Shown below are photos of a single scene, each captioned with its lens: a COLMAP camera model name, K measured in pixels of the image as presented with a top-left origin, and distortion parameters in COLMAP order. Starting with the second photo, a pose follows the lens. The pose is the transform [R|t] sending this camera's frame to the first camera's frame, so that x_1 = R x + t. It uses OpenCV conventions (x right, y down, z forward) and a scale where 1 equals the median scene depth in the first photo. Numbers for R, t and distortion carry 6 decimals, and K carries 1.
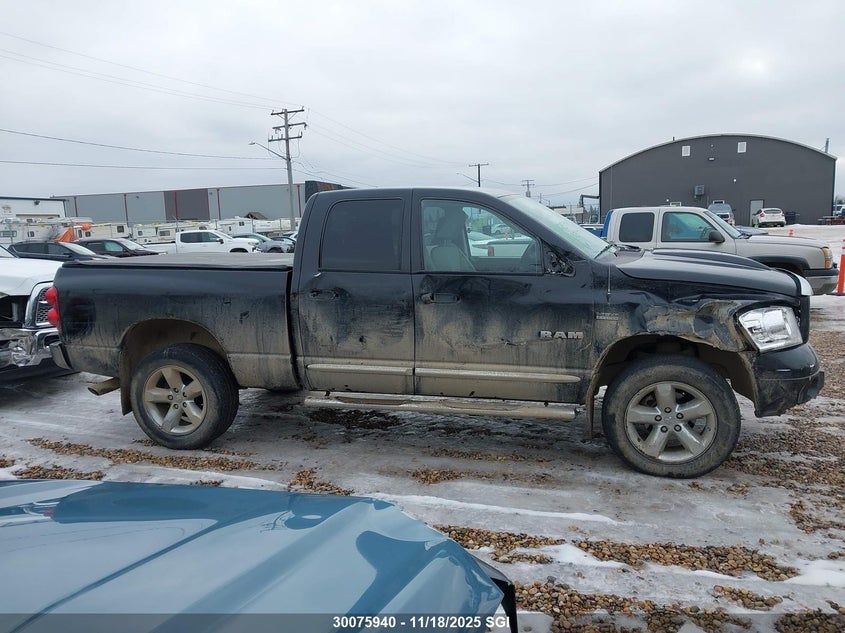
lens RADIAL K [[660.7, 0, 422.5], [0, 660.7, 316.5], [0, 0, 1]] dist [0.089289, -0.160789]
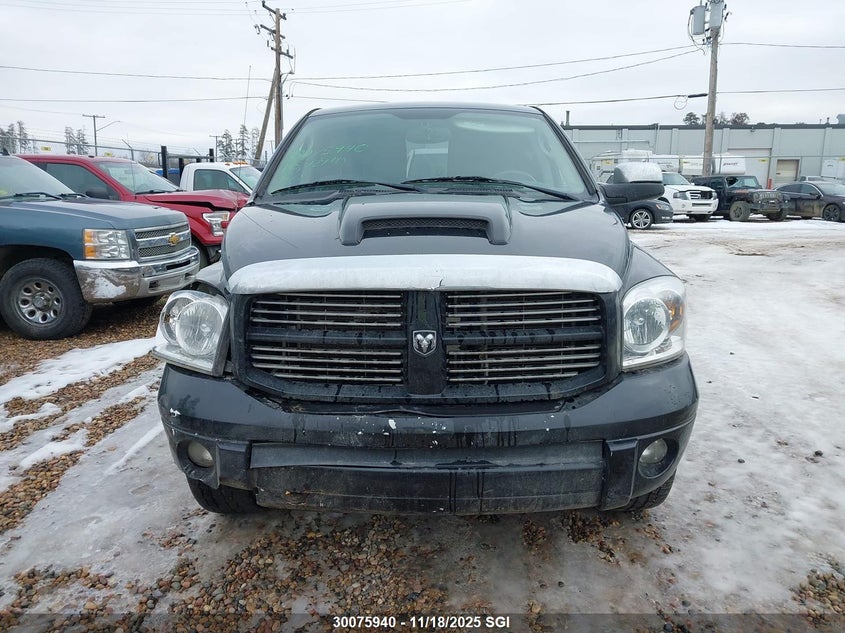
lens RADIAL K [[679.8, 0, 422.5], [0, 679.8, 316.5], [0, 0, 1]] dist [-0.001095, -0.009569]
pose [[0.213626, 0.223247, -0.951065, 1.049430], [-0.131095, 0.971284, 0.198547, -0.129701], [0.968080, 0.082265, 0.236758, 0.973525]]
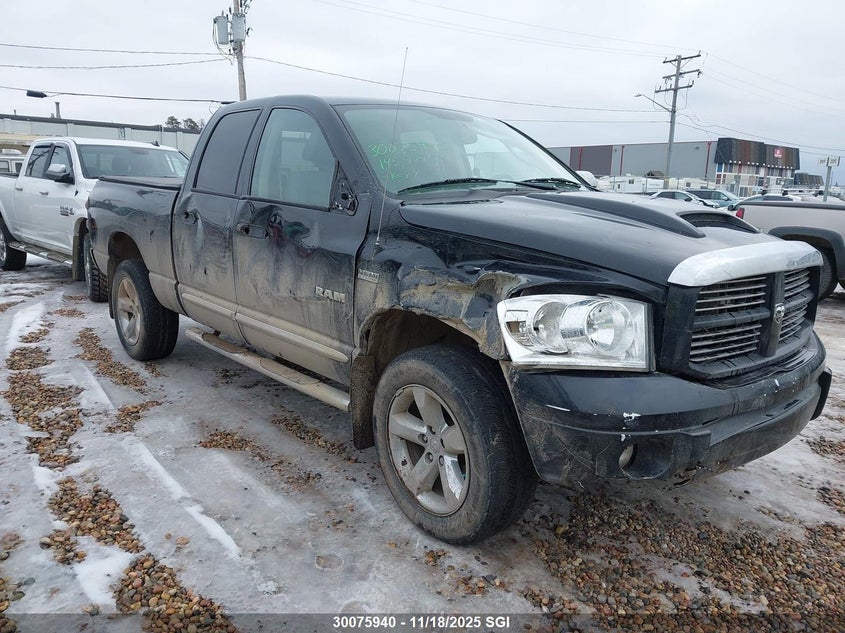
lens RADIAL K [[660.7, 0, 422.5], [0, 660.7, 316.5], [0, 0, 1]] dist [0.089289, -0.160789]
pose [[0.821954, 0.160370, -0.546510, 0.659596], [-0.128084, 0.987009, 0.096993, -0.030157], [0.554965, -0.009724, 0.831817, 0.430028]]
